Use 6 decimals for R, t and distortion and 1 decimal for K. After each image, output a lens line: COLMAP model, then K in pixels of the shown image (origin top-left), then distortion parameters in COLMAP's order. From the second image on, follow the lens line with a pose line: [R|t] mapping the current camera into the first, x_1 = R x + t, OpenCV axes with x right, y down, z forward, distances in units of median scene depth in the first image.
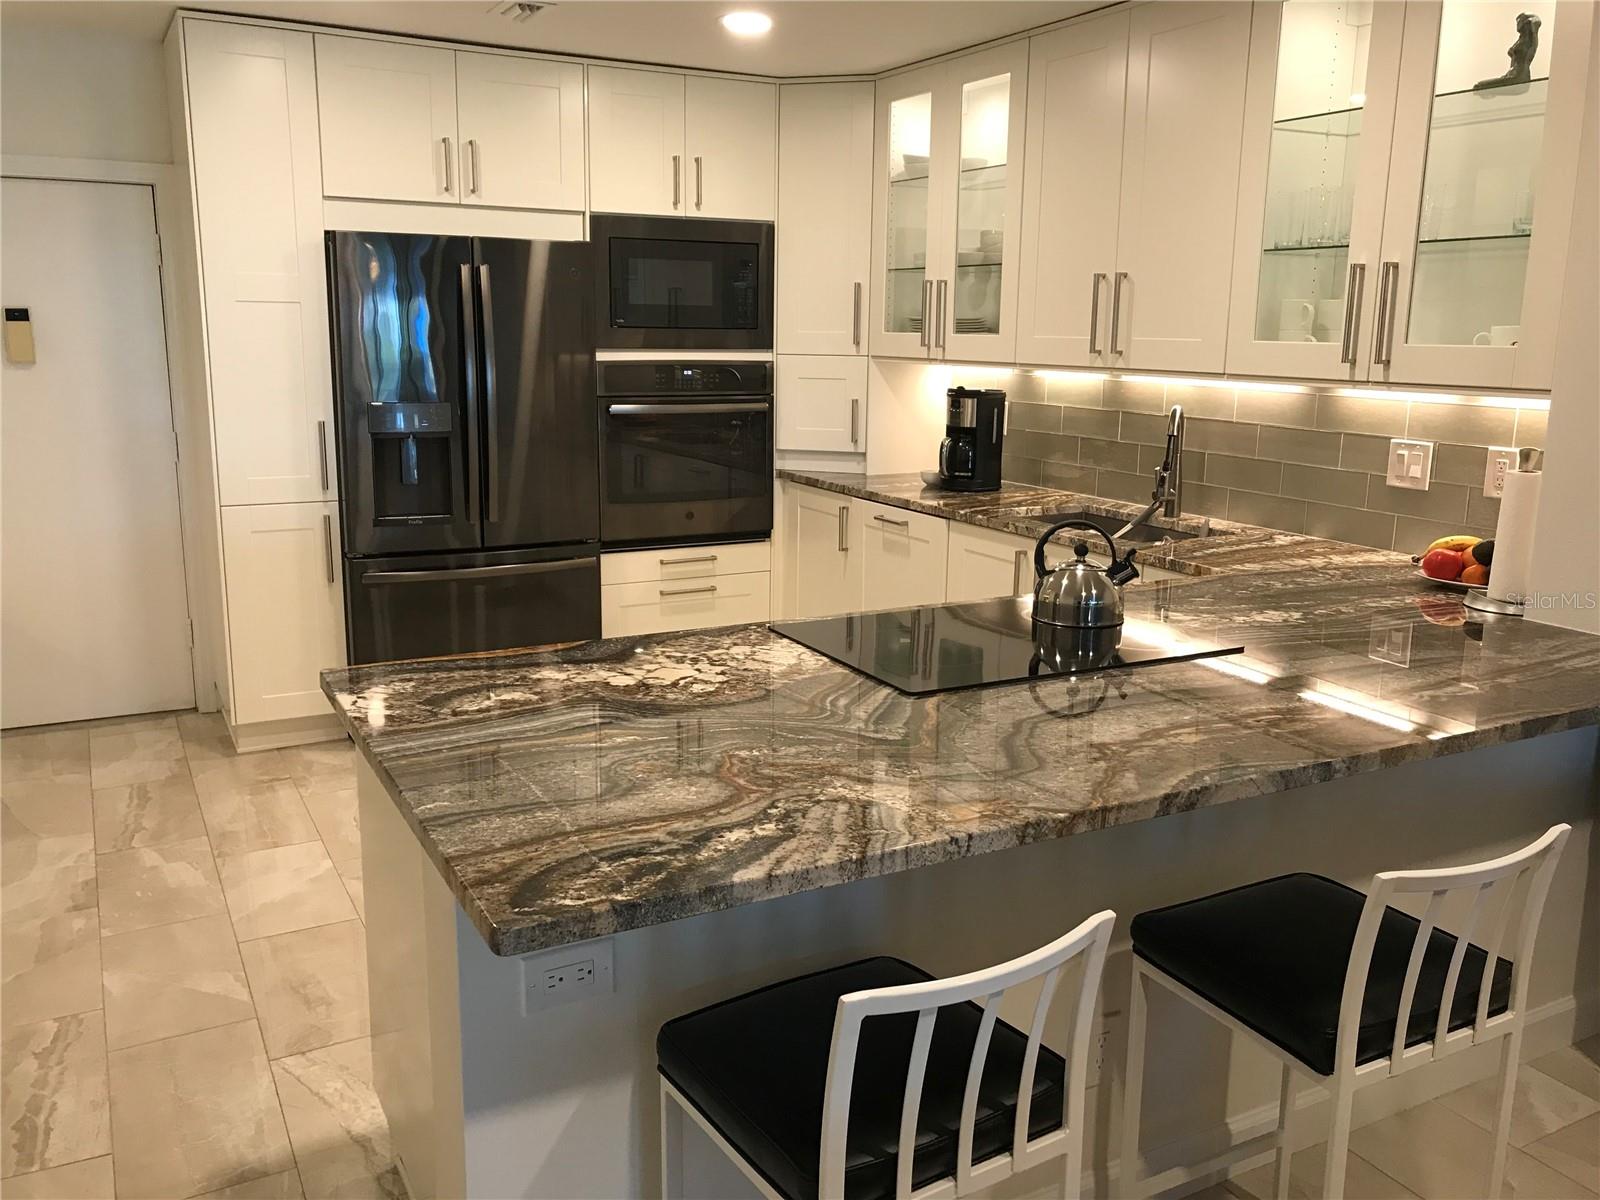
lens RADIAL K [[1317.0, 0, 800.0], [0, 1317.0, 600.0], [0, 0, 1]] dist [0.009100, 0.003348]
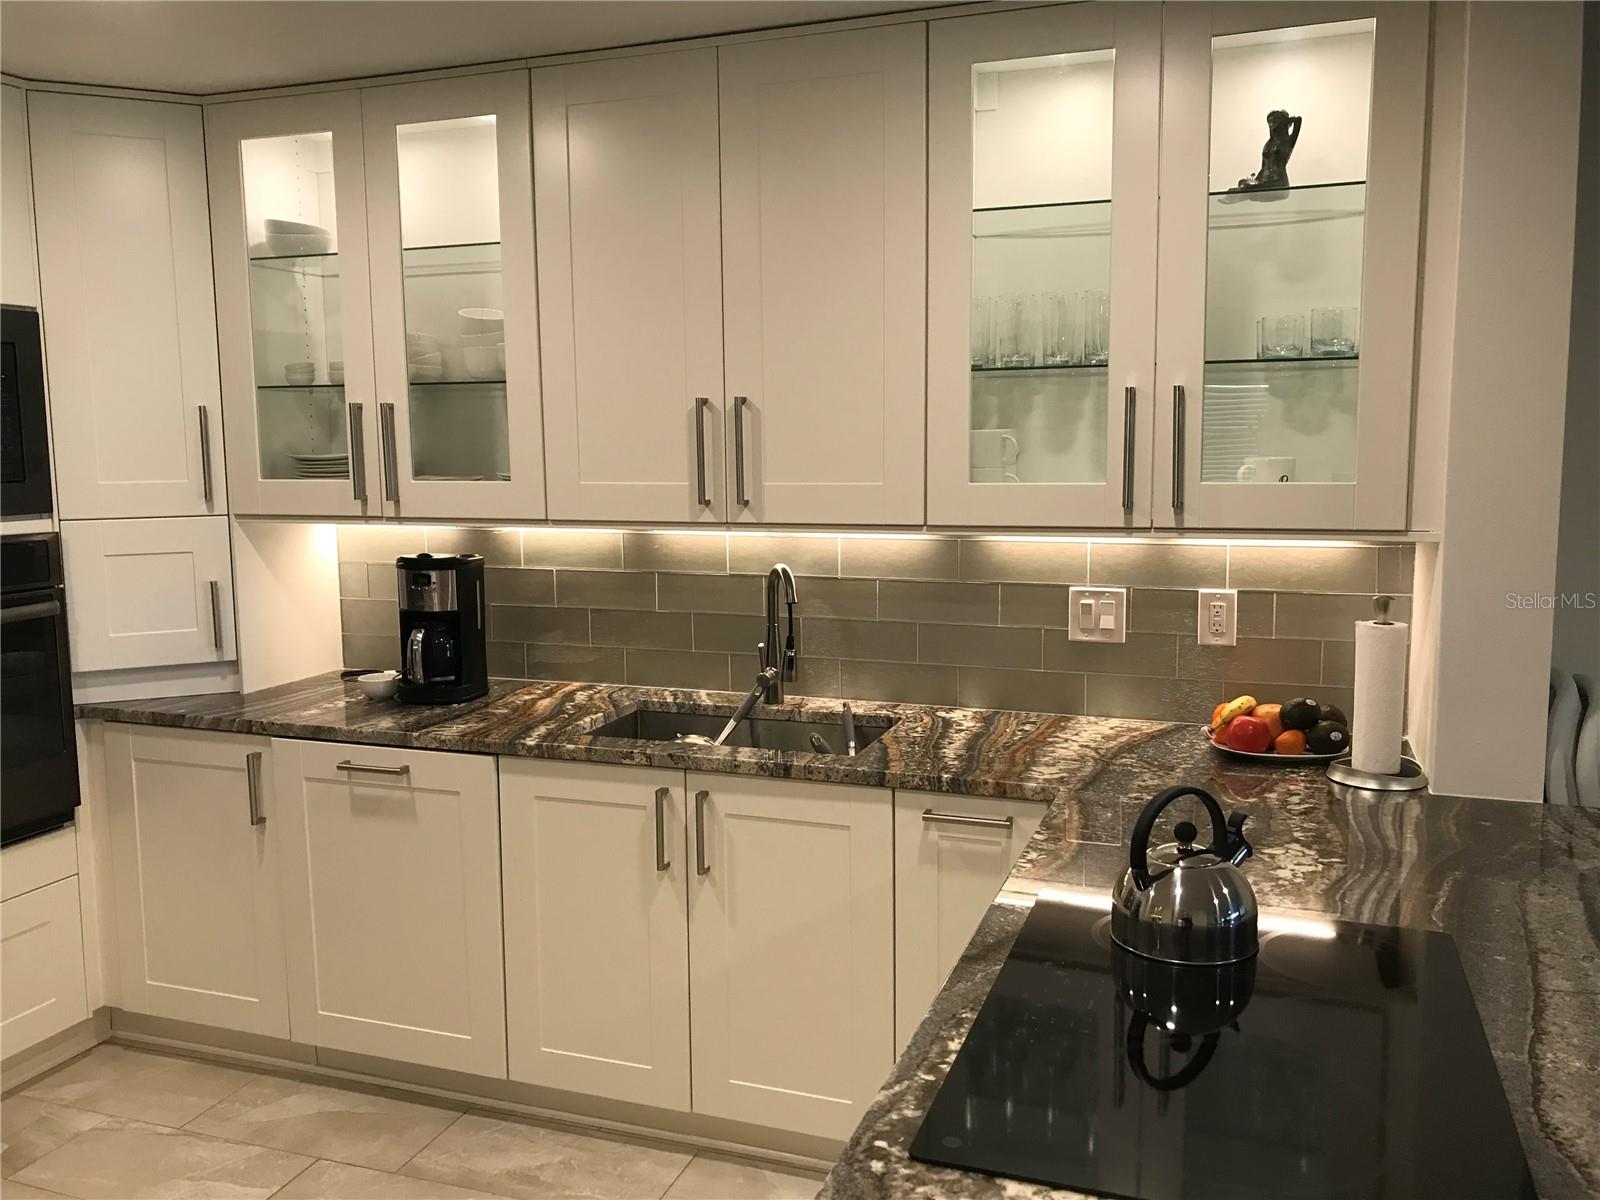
lens RADIAL K [[1276.0, 0, 805.8], [0, 1276.0, 594.3], [0, 0, 1]] dist [0.071938, -0.118318]
pose [[0.742744, -0.098077, 0.662353, -0.181601], [0.155491, 0.987436, -0.028149, -0.092742], [-0.651271, 0.123898, 0.748663, 0.372657]]
